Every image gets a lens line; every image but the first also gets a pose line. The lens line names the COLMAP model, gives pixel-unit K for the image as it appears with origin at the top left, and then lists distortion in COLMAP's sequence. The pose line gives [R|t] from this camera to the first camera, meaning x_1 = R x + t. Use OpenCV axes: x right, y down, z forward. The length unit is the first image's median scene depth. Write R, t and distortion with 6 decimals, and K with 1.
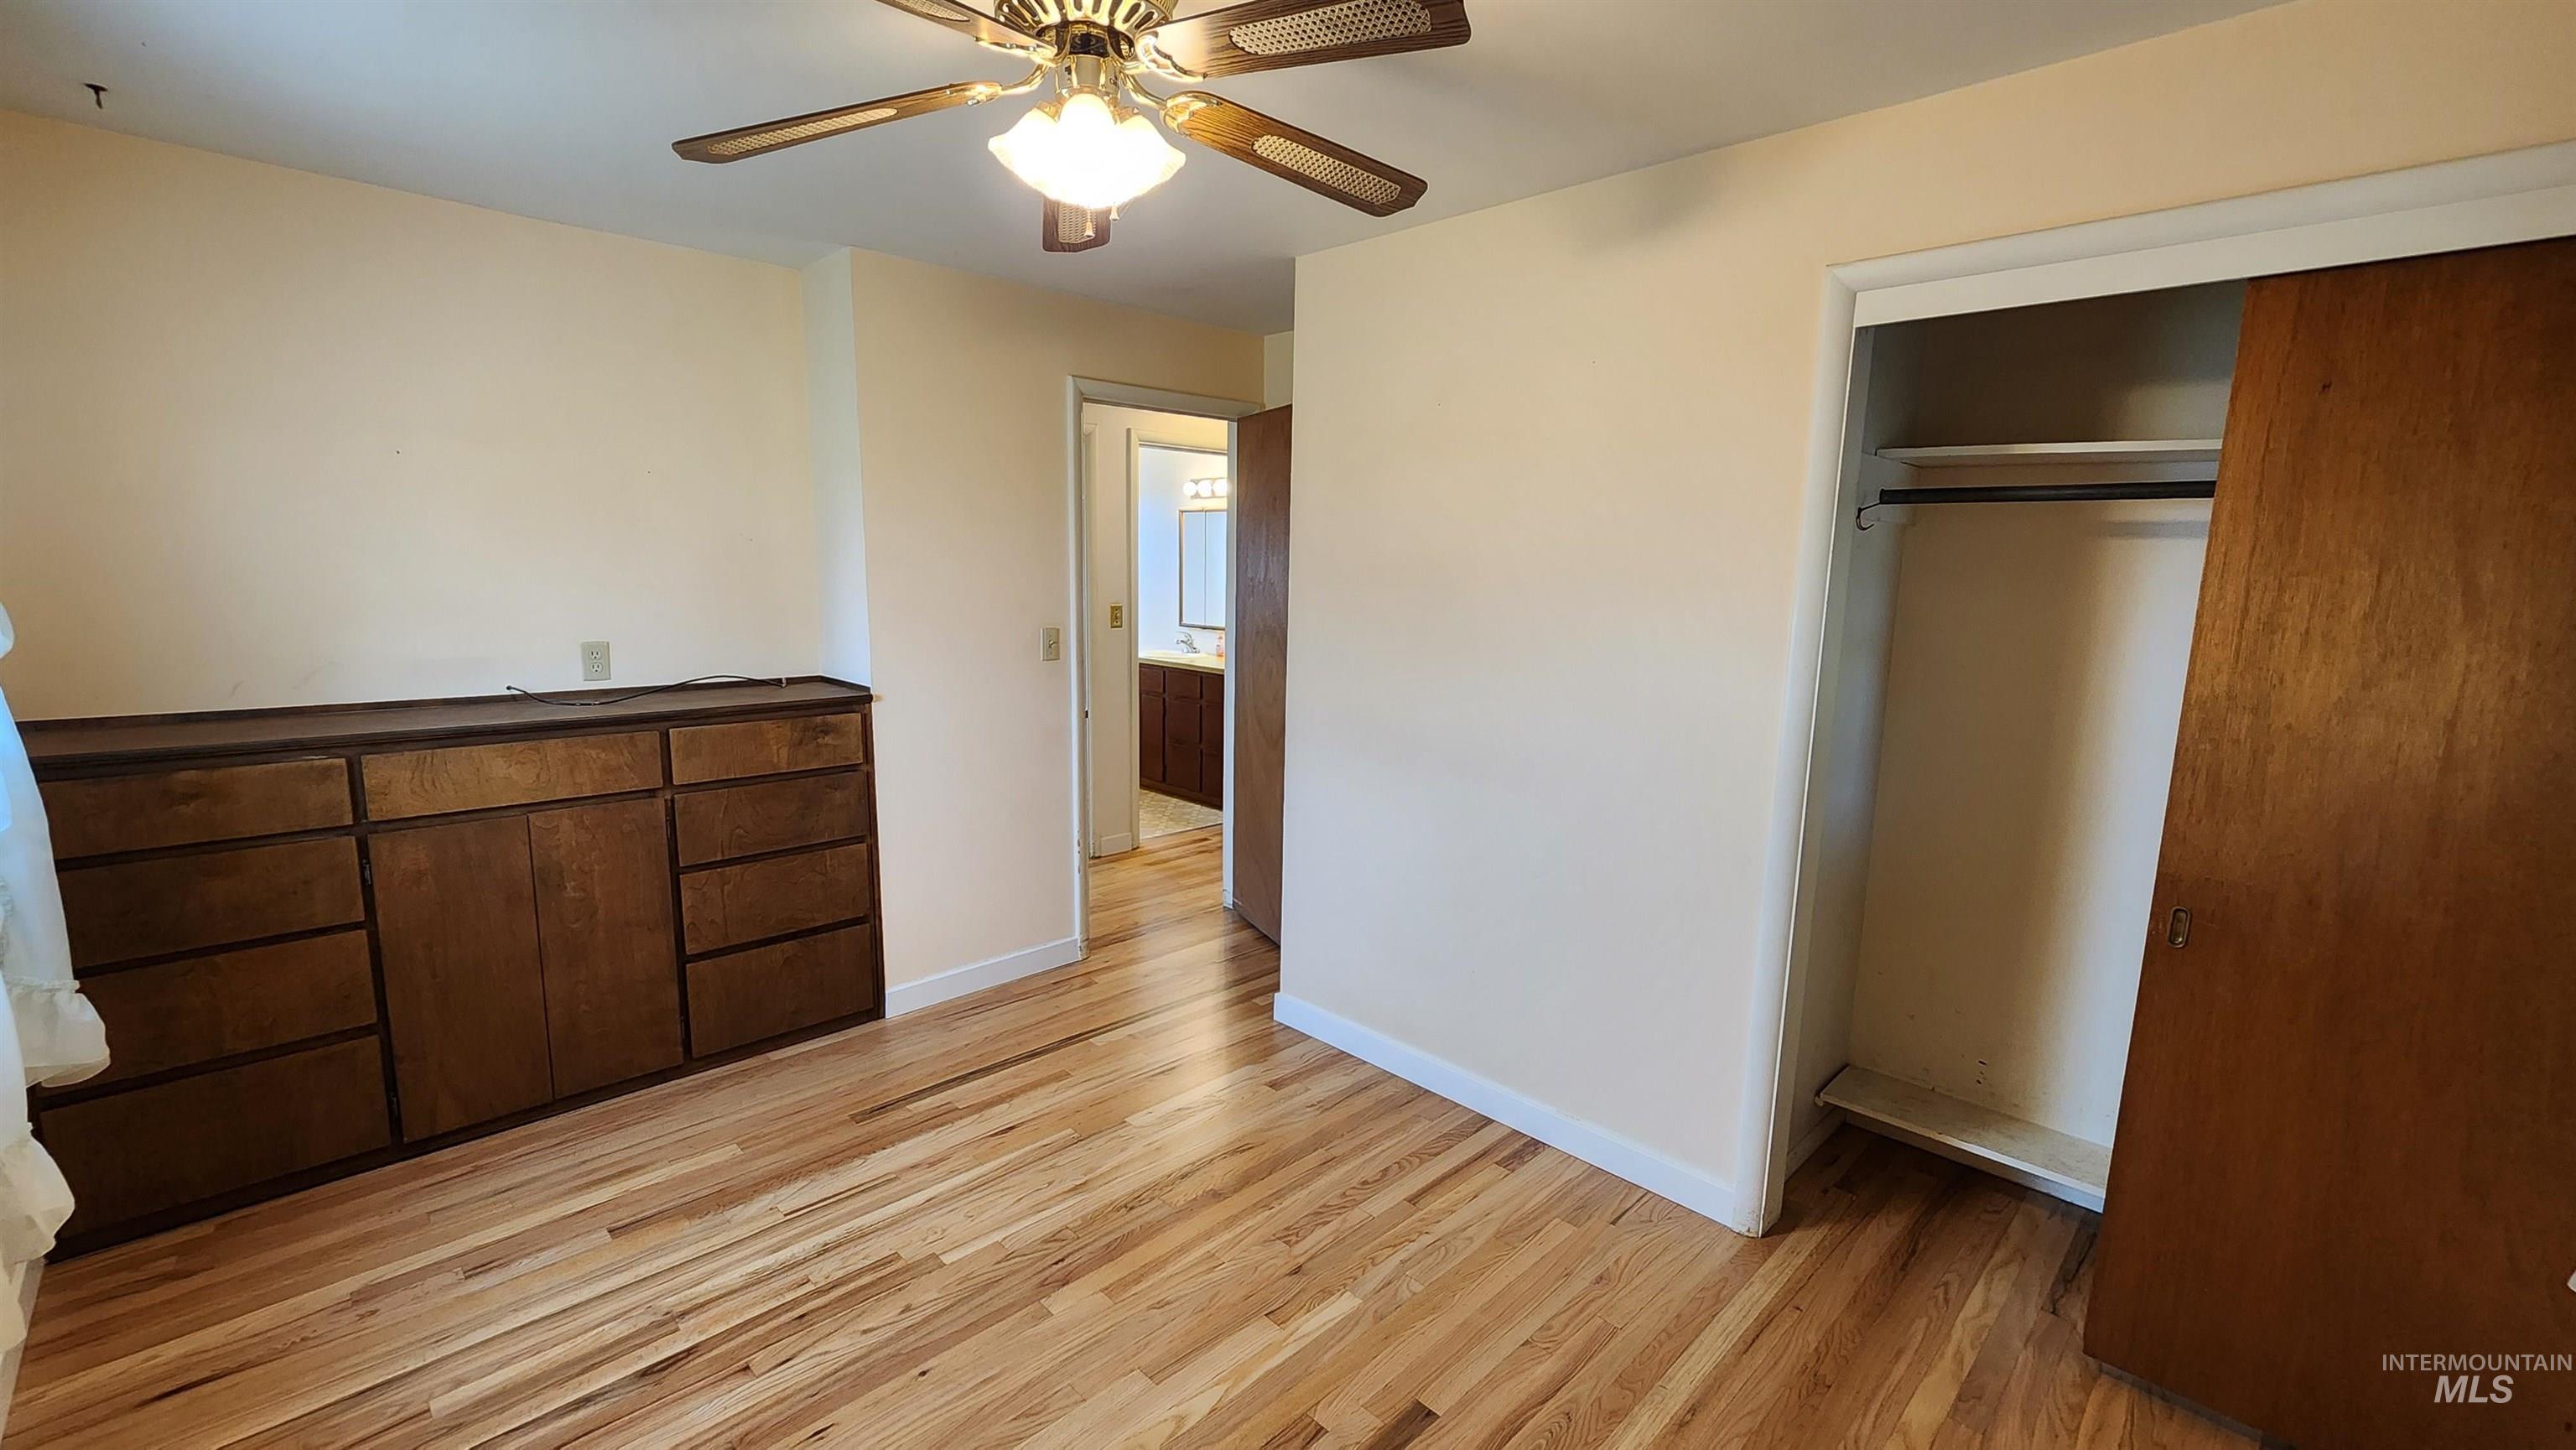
lens RADIAL K [[1059.1, 0, 1286.0], [0, 1059.1, 726.4], [0, 0, 1]] dist [-0.000228, 0.000536]
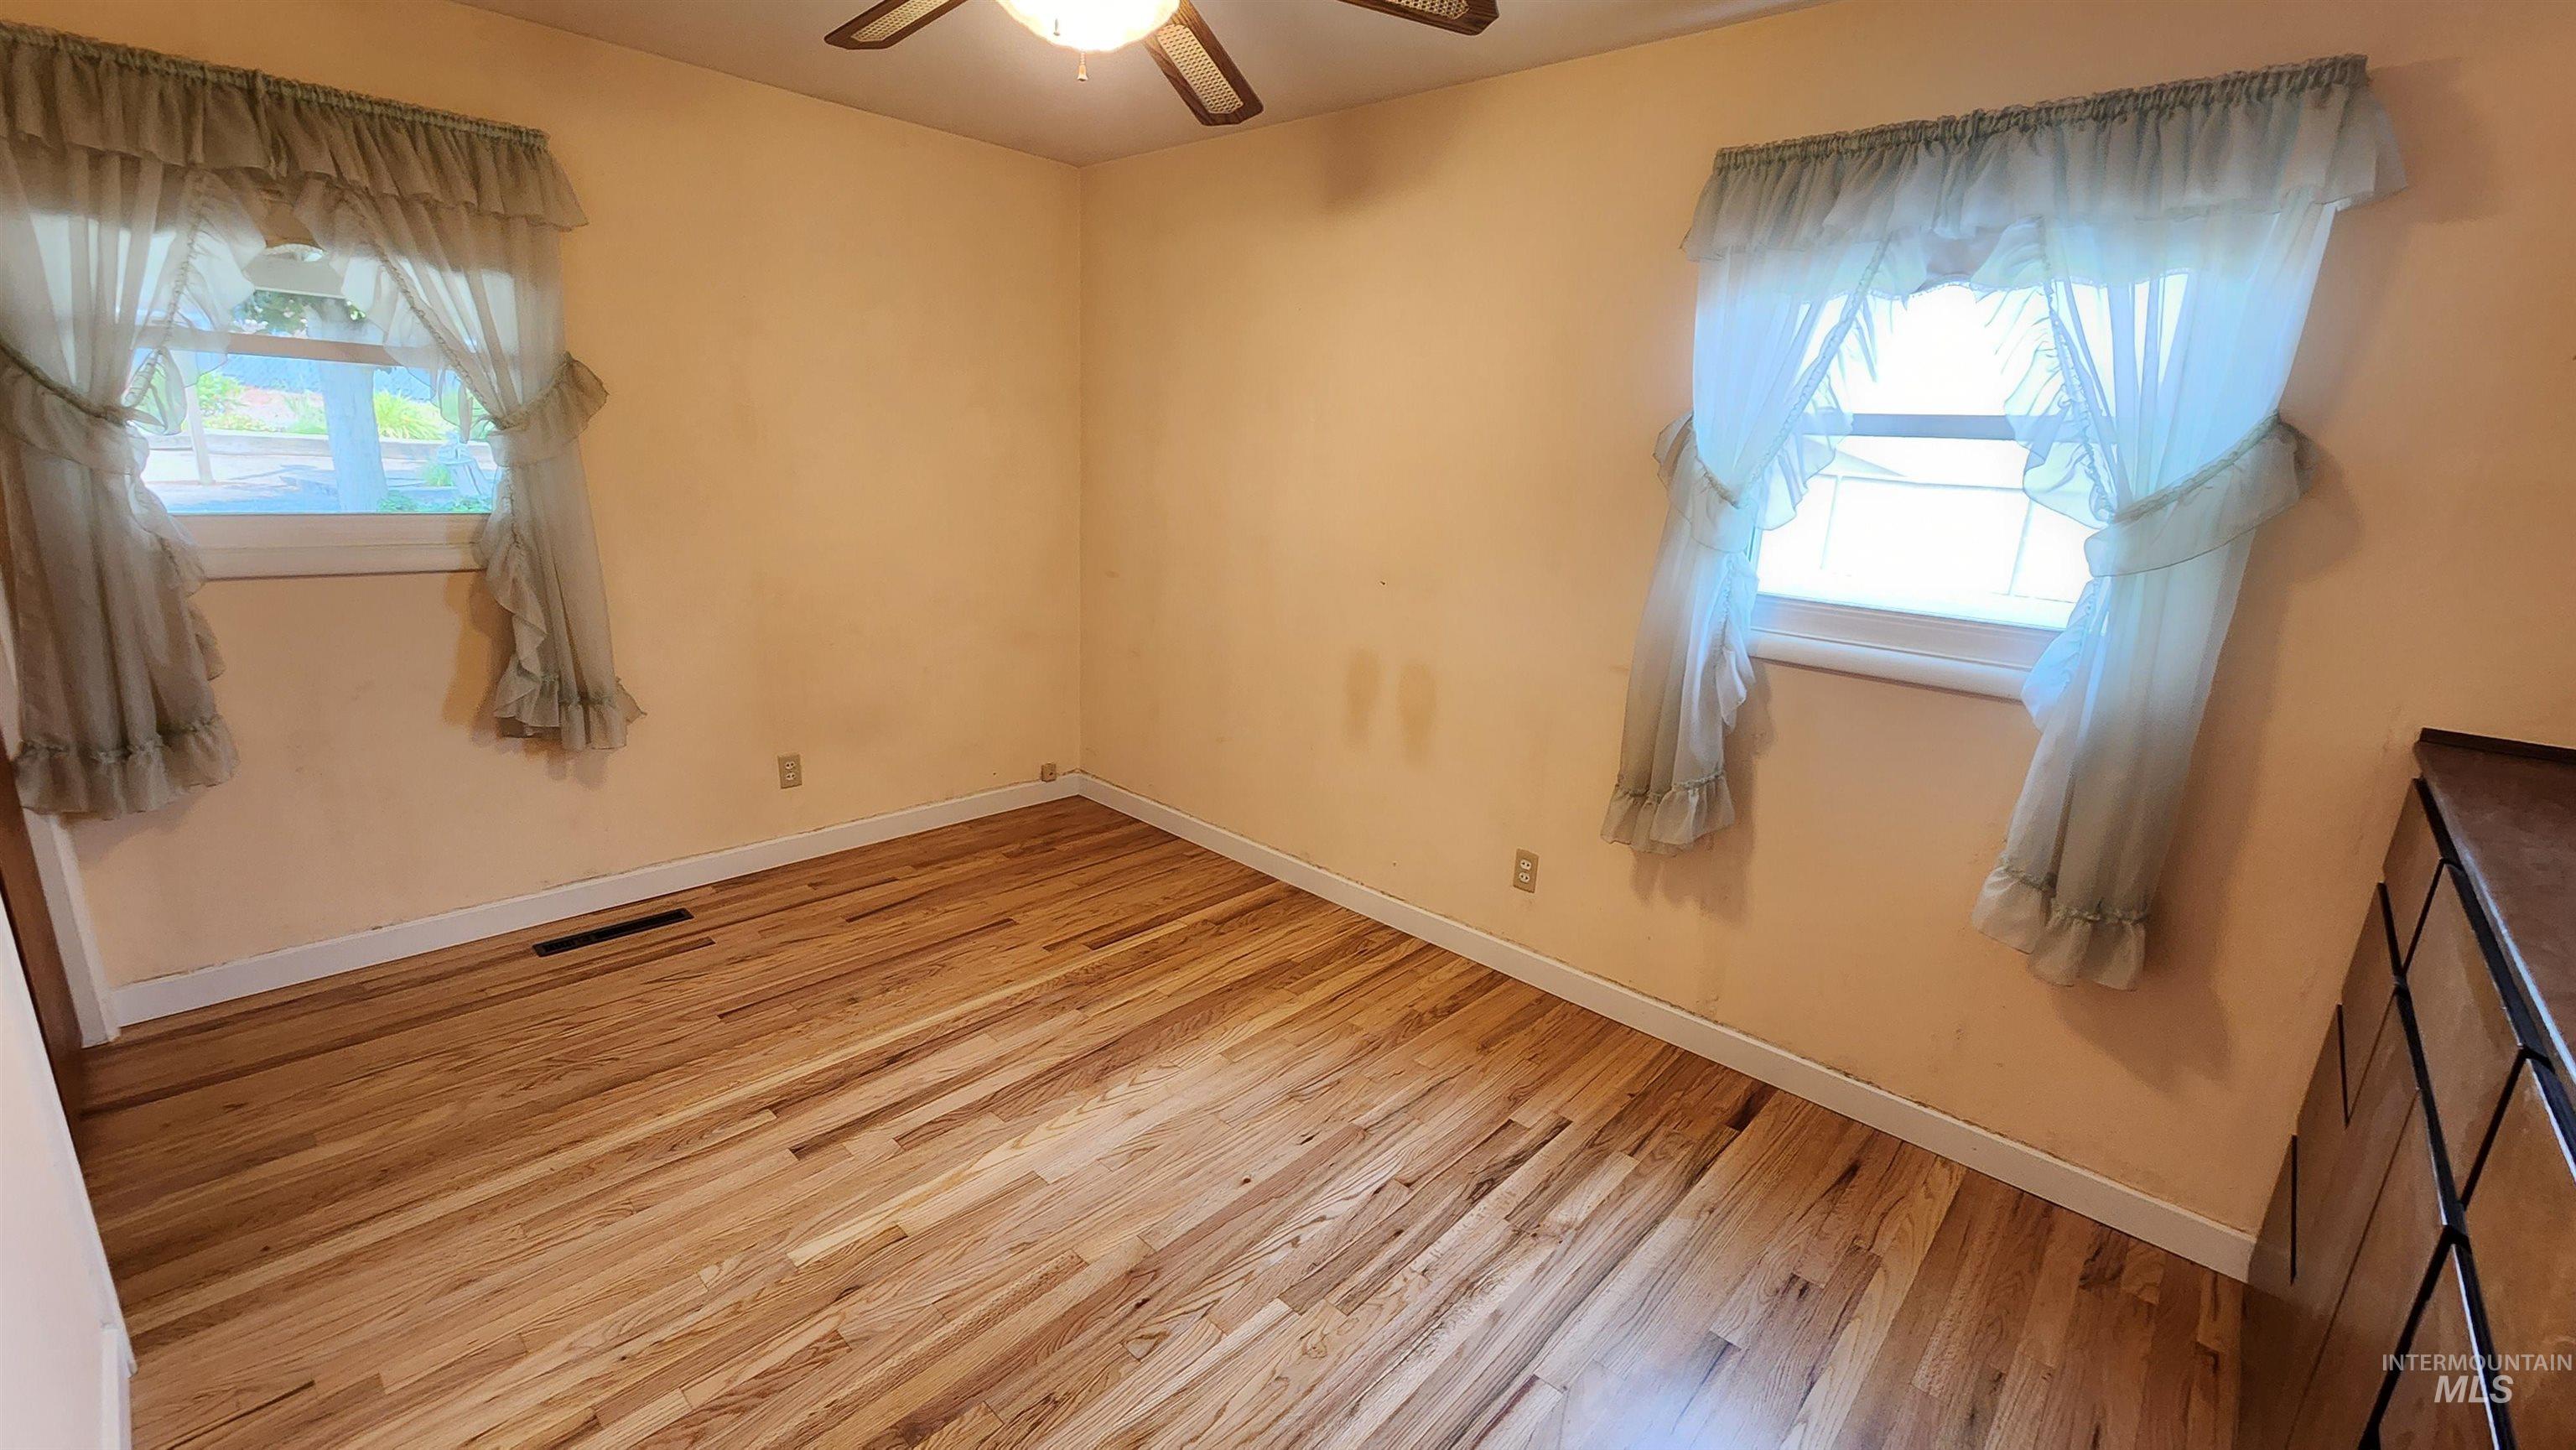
lens RADIAL K [[1059.1, 0, 1287.4], [0, 1059.1, 724.5], [0, 0, 1]] dist [-0.000228, 0.000536]
pose [[-0.996870, -0.056617, -0.055172, -0.271553], [-0.074171, 0.911323, 0.404955, -0.246837], [0.027352, 0.407780, -0.912670, 1.656337]]
